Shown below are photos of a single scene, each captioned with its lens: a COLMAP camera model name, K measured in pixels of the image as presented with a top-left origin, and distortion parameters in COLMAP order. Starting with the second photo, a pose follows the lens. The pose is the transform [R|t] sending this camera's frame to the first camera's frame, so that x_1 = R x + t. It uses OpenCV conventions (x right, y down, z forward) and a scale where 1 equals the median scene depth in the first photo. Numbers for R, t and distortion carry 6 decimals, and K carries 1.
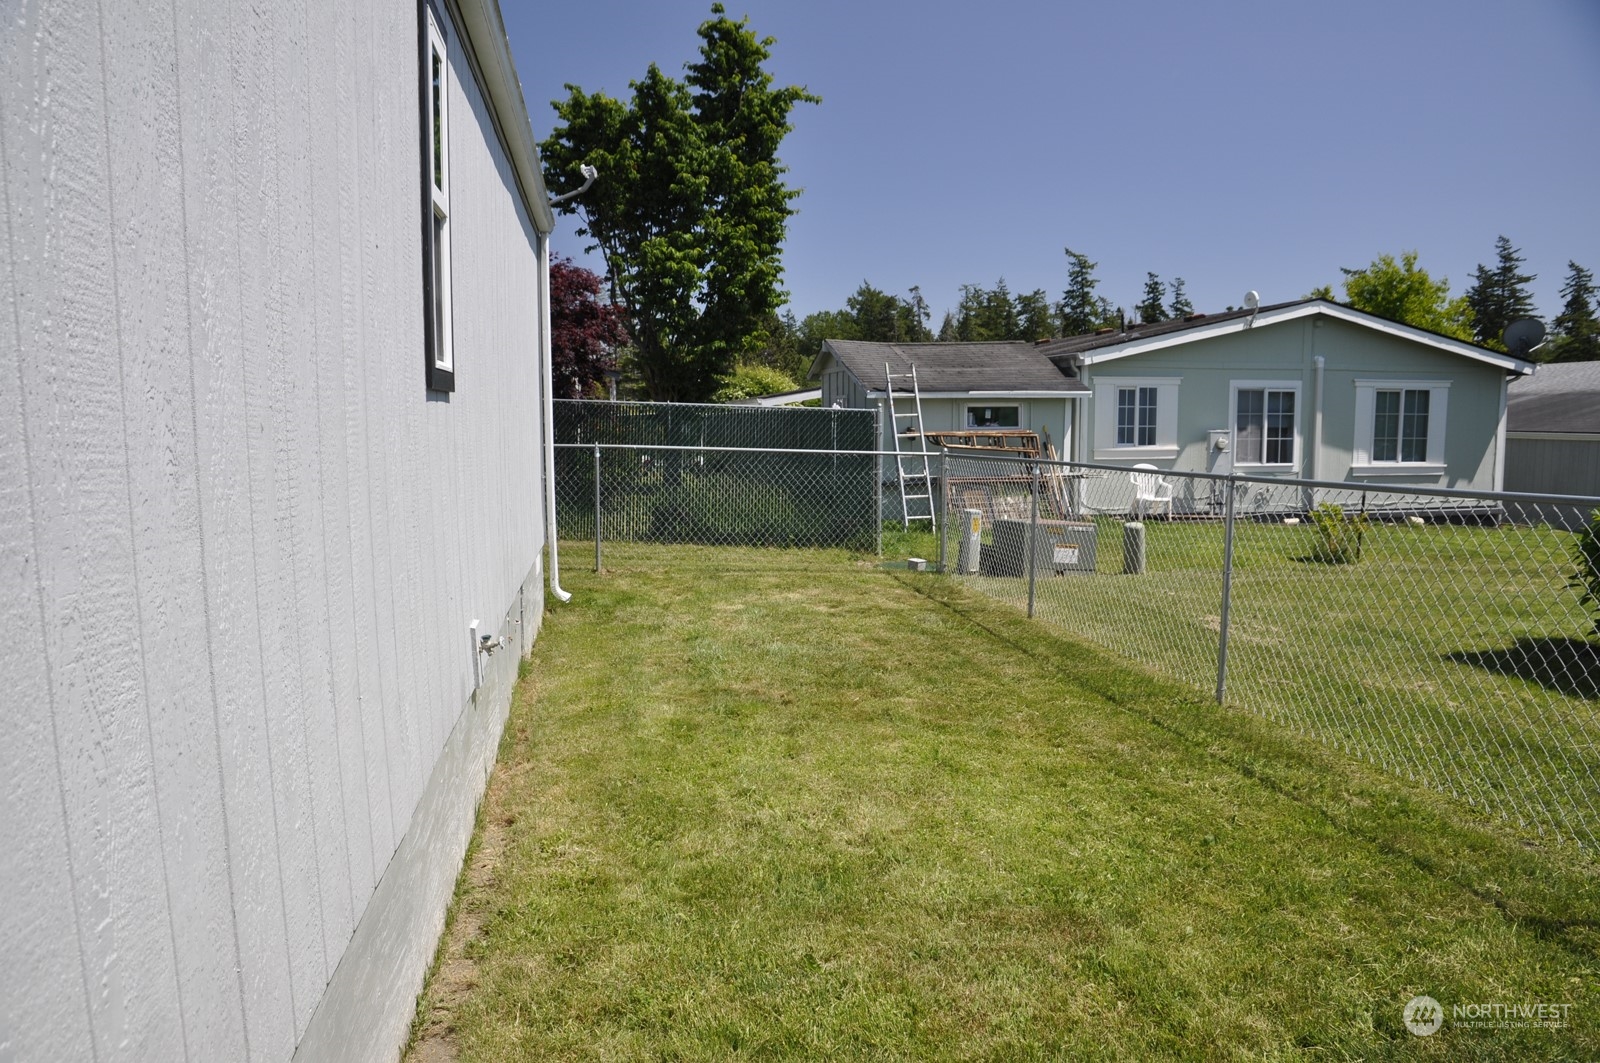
lens RADIAL K [[1067.5, 0, 787.2], [0, 1067.5, 549.5], [0, 0, 1]] dist [-0.125426, 0.074684]
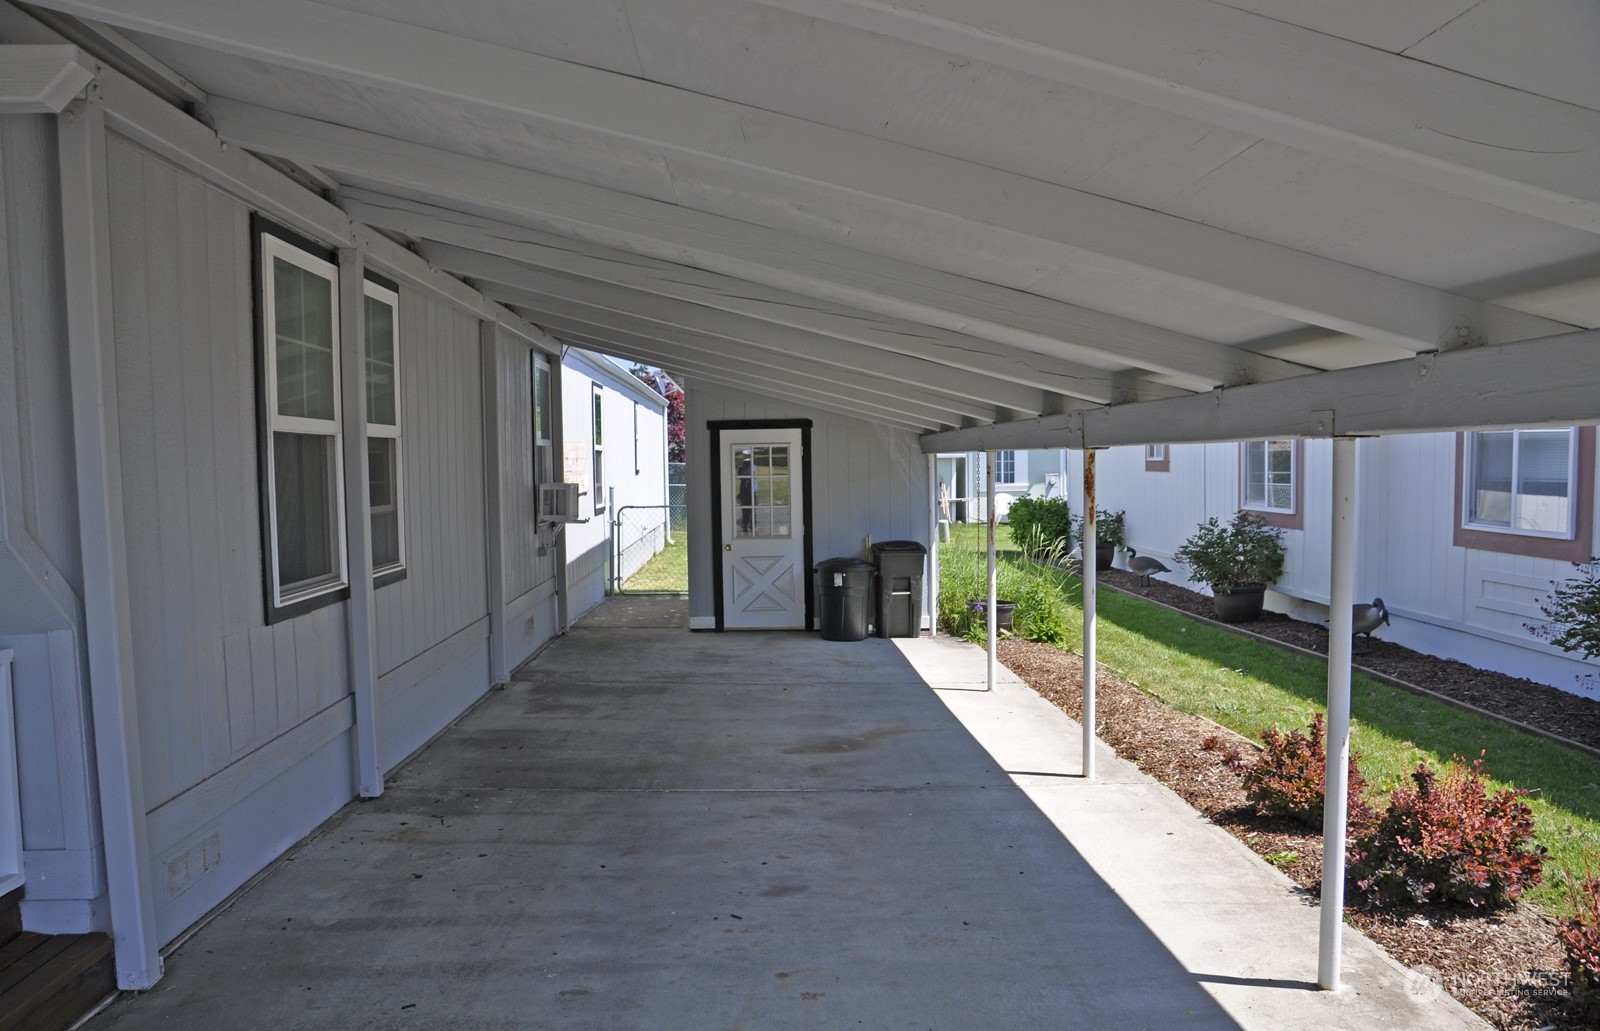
lens RADIAL K [[1086.3, 0, 800.0], [0, 1086.3, 515.5], [0, 0, 1]] dist [-0.106248, 0.001867]
pose [[0.992024, -0.002279, -0.126028, 0.205526], [-0.006632, 0.997508, -0.070240, 0.076521], [0.125874, 0.070515, 0.989537, -0.753567]]
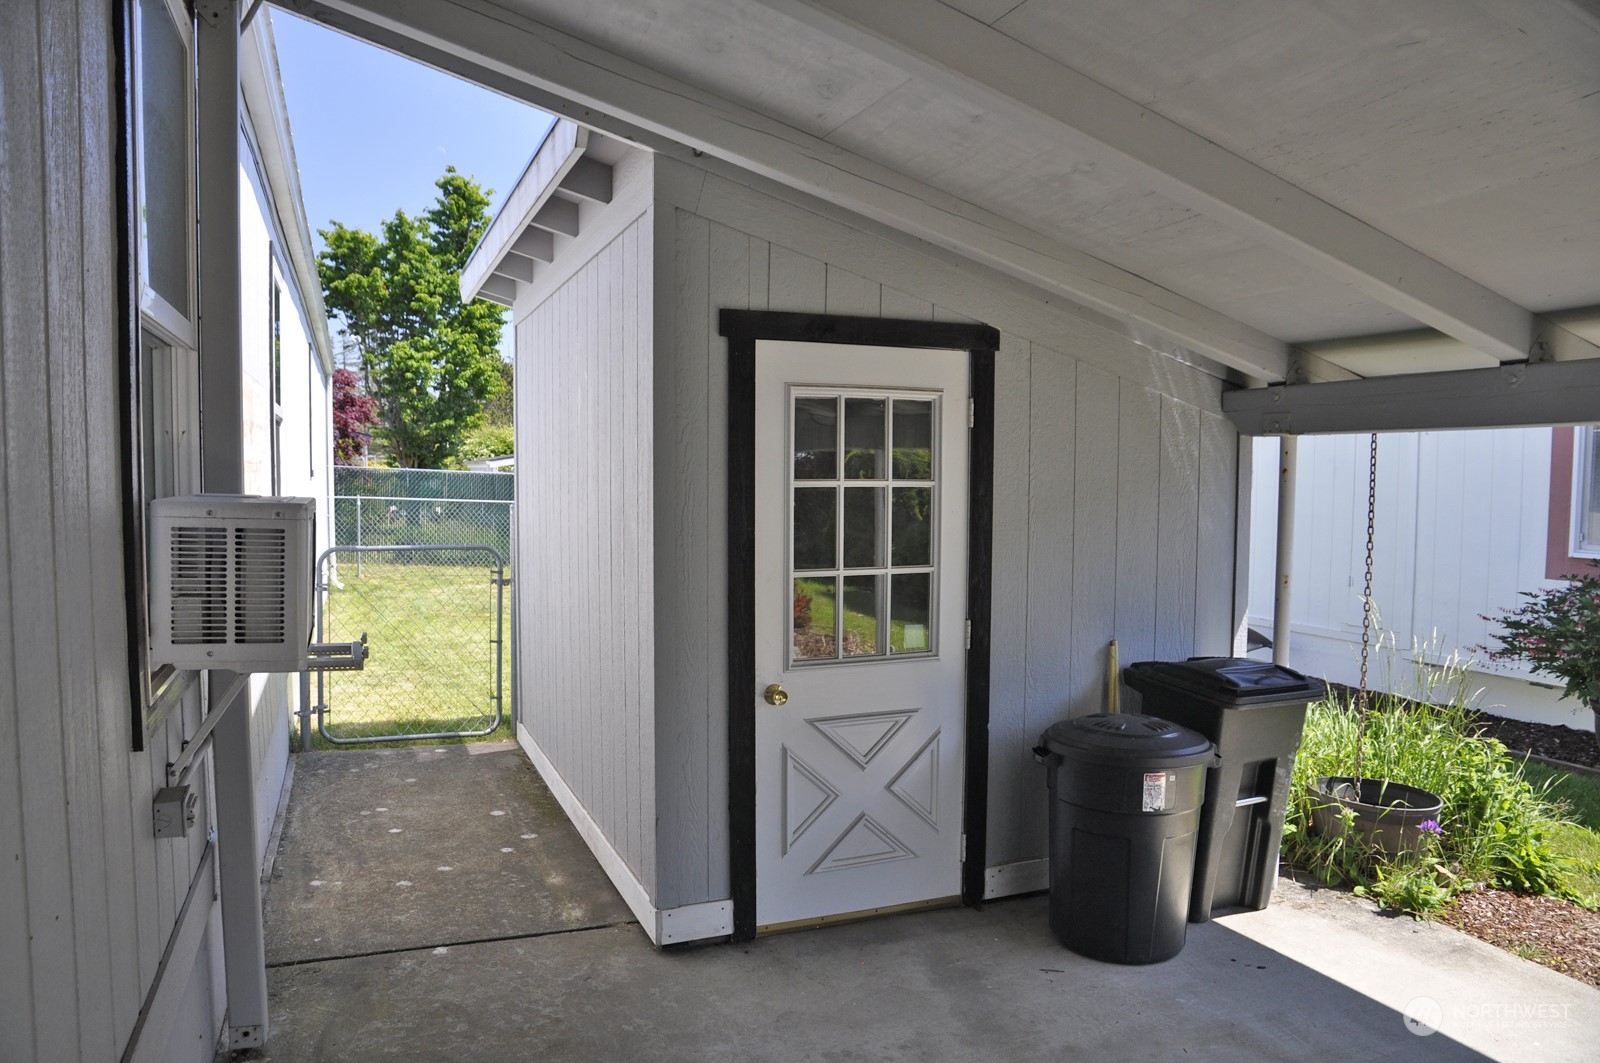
lens RADIAL K [[1067.5, 0, 787.2], [0, 1067.5, 549.5], [0, 0, 1]] dist [-0.125426, 0.074684]
pose [[0.975012, -0.004969, 0.222095, 0.055145], [0.016001, 0.998724, -0.047902, 0.036436], [-0.221574, 0.050259, 0.973848, -0.371333]]
